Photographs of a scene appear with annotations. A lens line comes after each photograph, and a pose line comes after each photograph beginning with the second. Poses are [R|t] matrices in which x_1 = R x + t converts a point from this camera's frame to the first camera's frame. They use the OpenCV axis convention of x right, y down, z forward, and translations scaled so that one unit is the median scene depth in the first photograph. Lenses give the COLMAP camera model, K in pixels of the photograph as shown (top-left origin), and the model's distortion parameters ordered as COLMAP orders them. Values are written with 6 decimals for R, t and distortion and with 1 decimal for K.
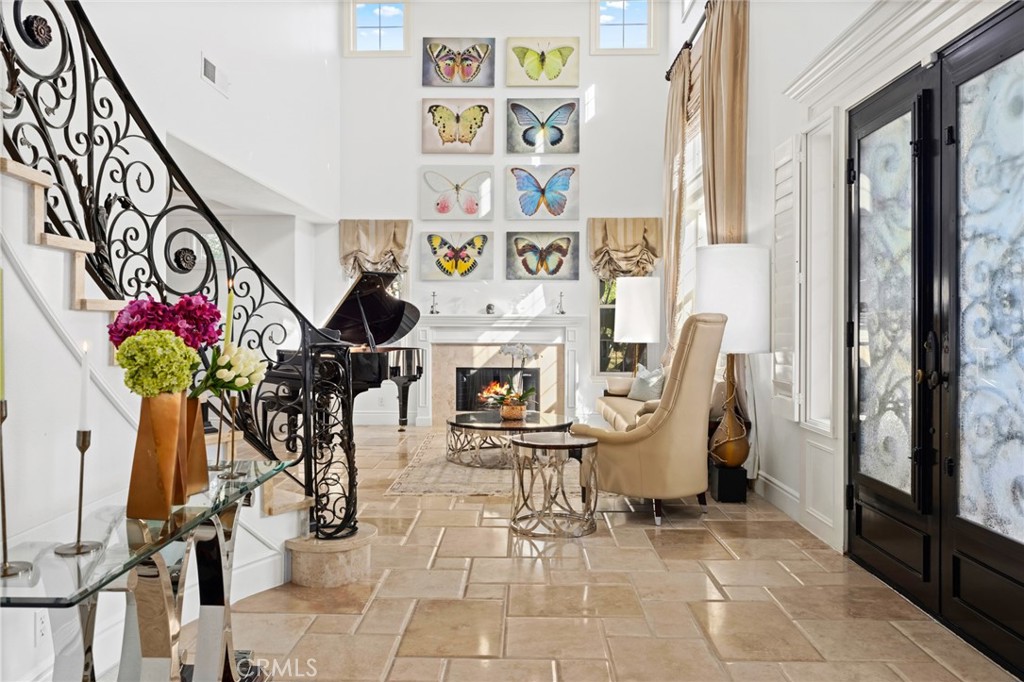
lens RADIAL K [[714.0, 0, 512.1], [0, 714.0, 331.5], [0, 0, 1]] dist [-0.002381, -0.000270]
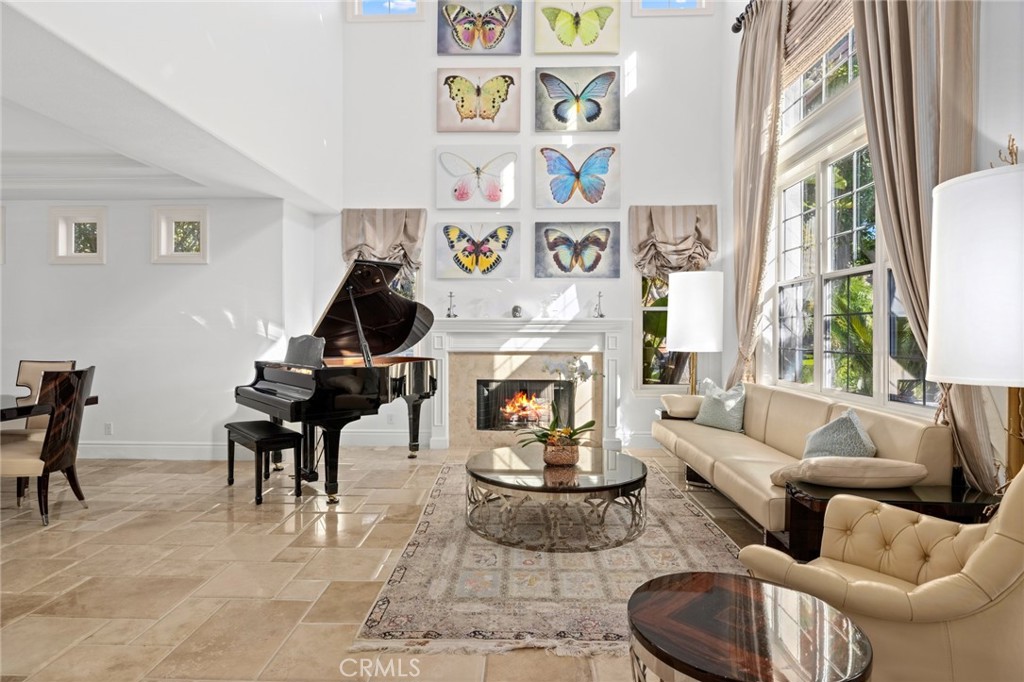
lens RADIAL K [[585.3, 0, 512.0], [0, 585.3, 341.0], [0, 0, 1]] dist [0.000757, 0.000005]
pose [[0.999924, -0.000155, -0.012298, -0.027122], [0.000254, 0.999967, 0.008099, -0.002054], [0.012297, -0.008101, 0.999892, 0.292603]]
